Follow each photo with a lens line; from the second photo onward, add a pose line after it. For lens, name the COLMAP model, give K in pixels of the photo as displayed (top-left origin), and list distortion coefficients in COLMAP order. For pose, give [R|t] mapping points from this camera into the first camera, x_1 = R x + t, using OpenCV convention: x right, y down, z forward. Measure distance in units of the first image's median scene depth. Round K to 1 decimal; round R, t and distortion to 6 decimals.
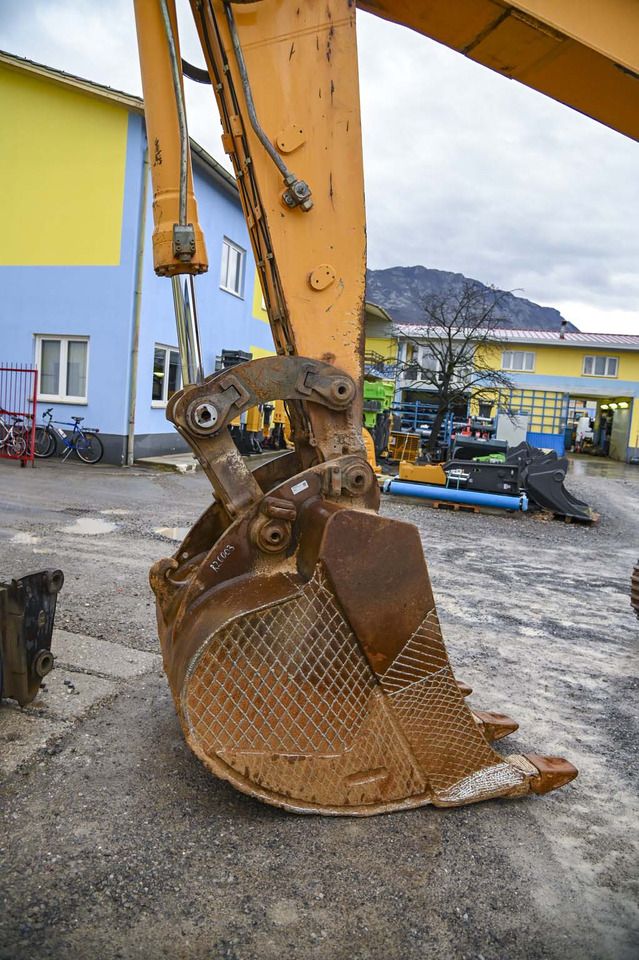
lens RADIAL K [[654.4, 0, 318.4], [0, 654.4, 482.5], [0, 0, 1]] dist [-0.124282, 0.071425]
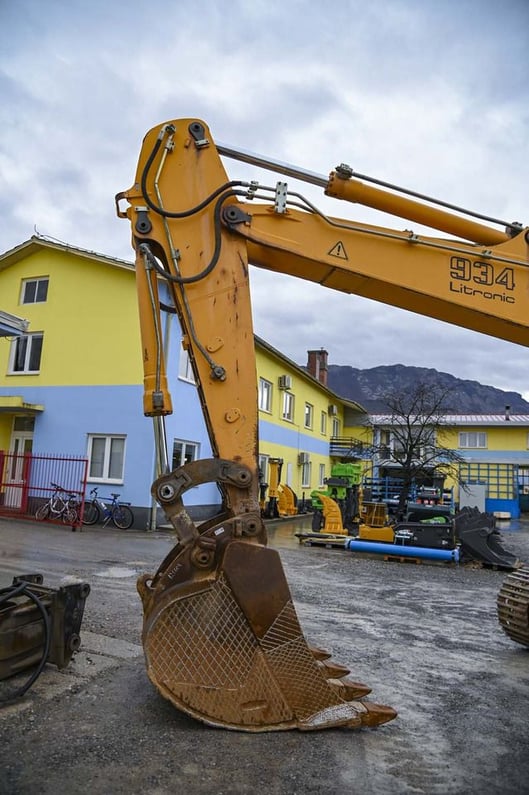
lens RADIAL K [[549.2, 0, 262.3], [0, 549.2, 396.6], [0, 0, 1]] dist [-0.122619, 0.074507]
pose [[0.994062, -0.038487, -0.101777, 0.240408], [0.009575, 0.962668, -0.270516, 0.053744], [0.108389, 0.267935, 0.957321, -0.483697]]
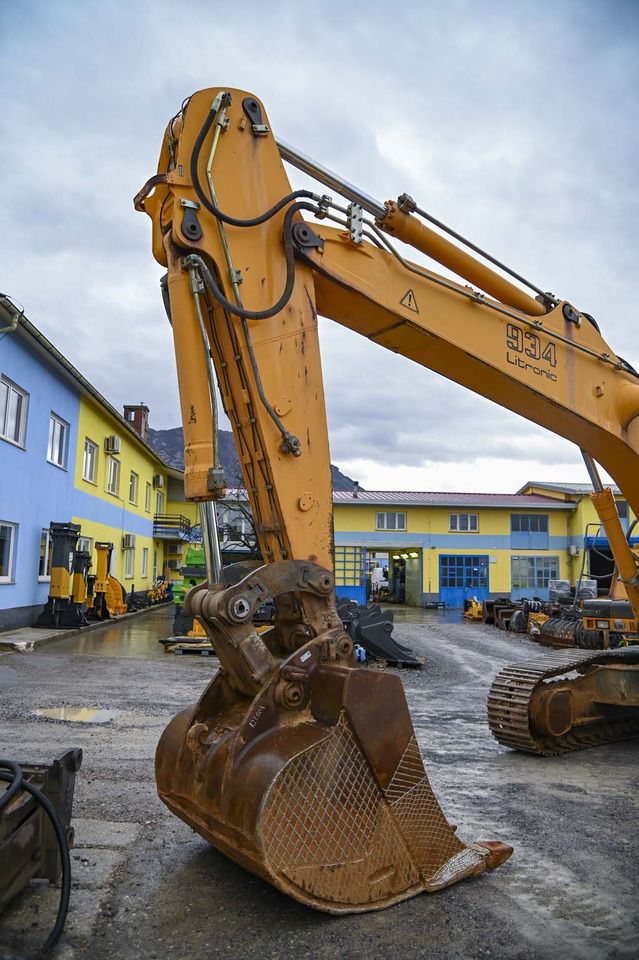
lens RADIAL K [[663.2, 0, 316.9], [0, 663.2, 478.9], [0, 0, 1]] dist [-0.122619, 0.074507]
pose [[0.949358, -0.010001, 0.314036, -0.405177], [0.085716, 0.969824, -0.228241, -0.033947], [-0.302277, 0.243601, 0.921568, -0.324568]]
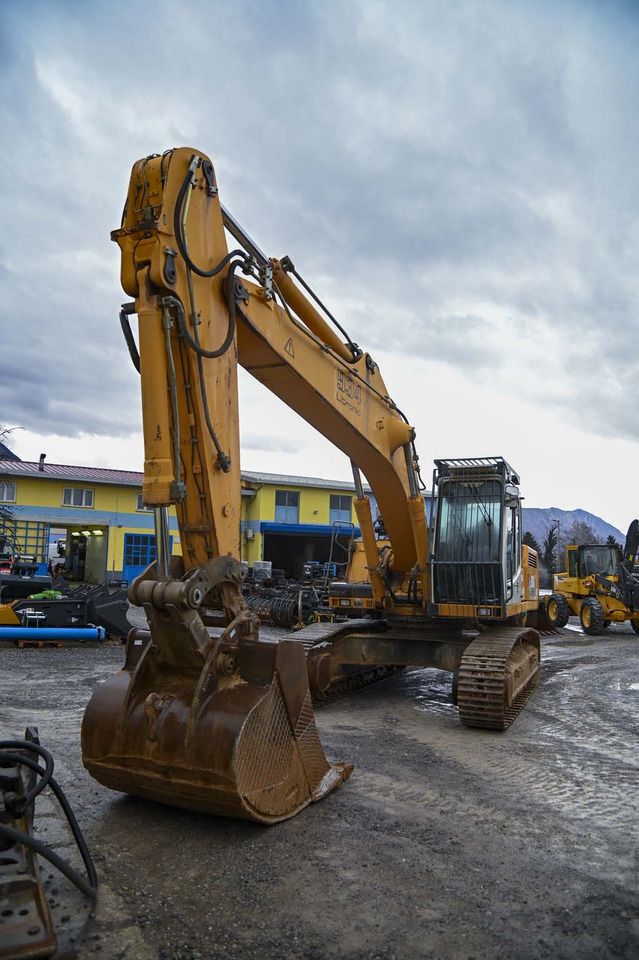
lens RADIAL K [[663.2, 0, 316.9], [0, 663.2, 478.9], [0, 0, 1]] dist [-0.122619, 0.074507]
pose [[0.676150, 0.035030, 0.735931, -1.090491], [0.106513, 0.983728, -0.144686, -0.109925], [-0.729024, 0.176216, 0.661416, -0.340075]]
